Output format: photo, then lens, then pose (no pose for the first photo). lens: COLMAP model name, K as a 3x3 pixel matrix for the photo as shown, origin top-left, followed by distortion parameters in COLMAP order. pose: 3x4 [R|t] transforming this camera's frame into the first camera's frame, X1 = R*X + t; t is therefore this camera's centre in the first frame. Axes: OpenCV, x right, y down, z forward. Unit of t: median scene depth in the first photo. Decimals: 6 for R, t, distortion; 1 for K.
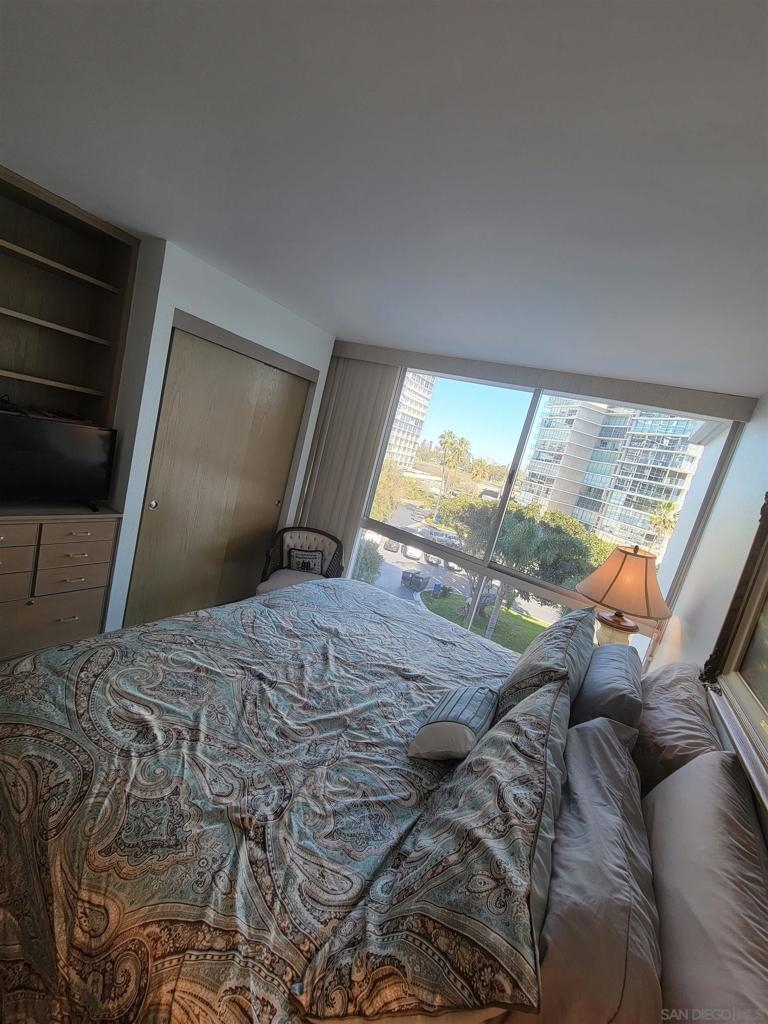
lens RADIAL K [[415.8, 0, 384.0], [0, 415.8, 512.0], [0, 0, 1]] dist [-0.000223, -0.000221]
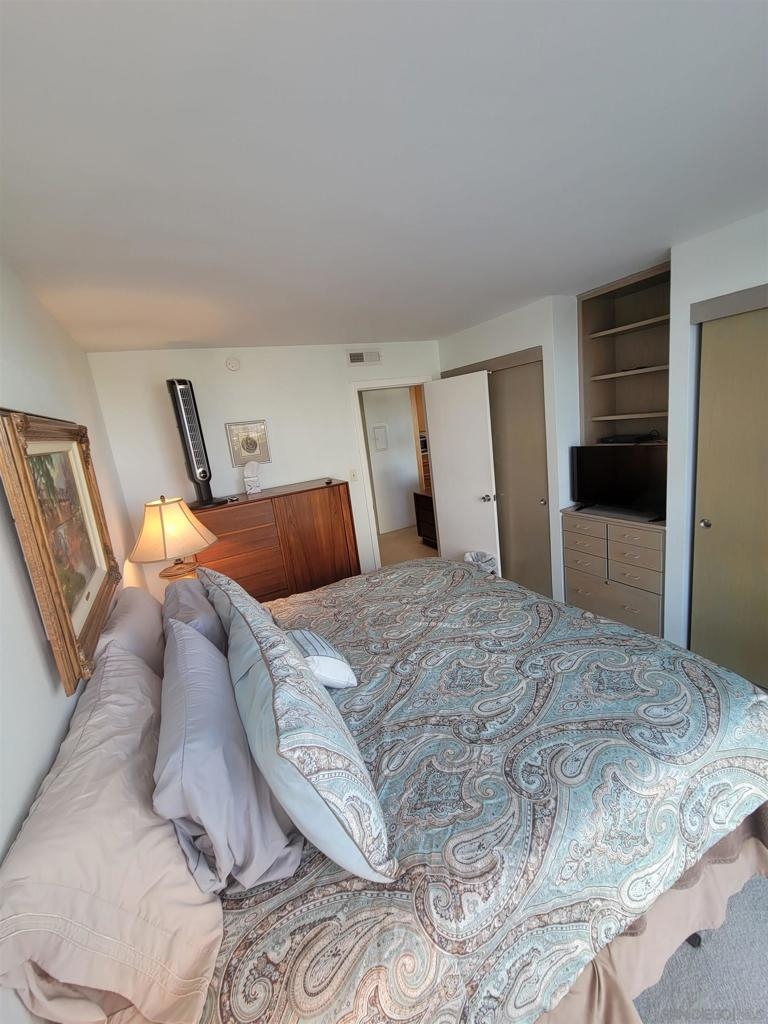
lens RADIAL K [[415.8, 0, 384.0], [0, 415.8, 512.0], [0, 0, 1]] dist [-0.000223, -0.000221]
pose [[-0.536863, -0.000103, -0.843669, 0.677669], [-0.146634, 0.984791, 0.093189, -0.027720], [0.830829, 0.173740, -0.528713, 1.073250]]
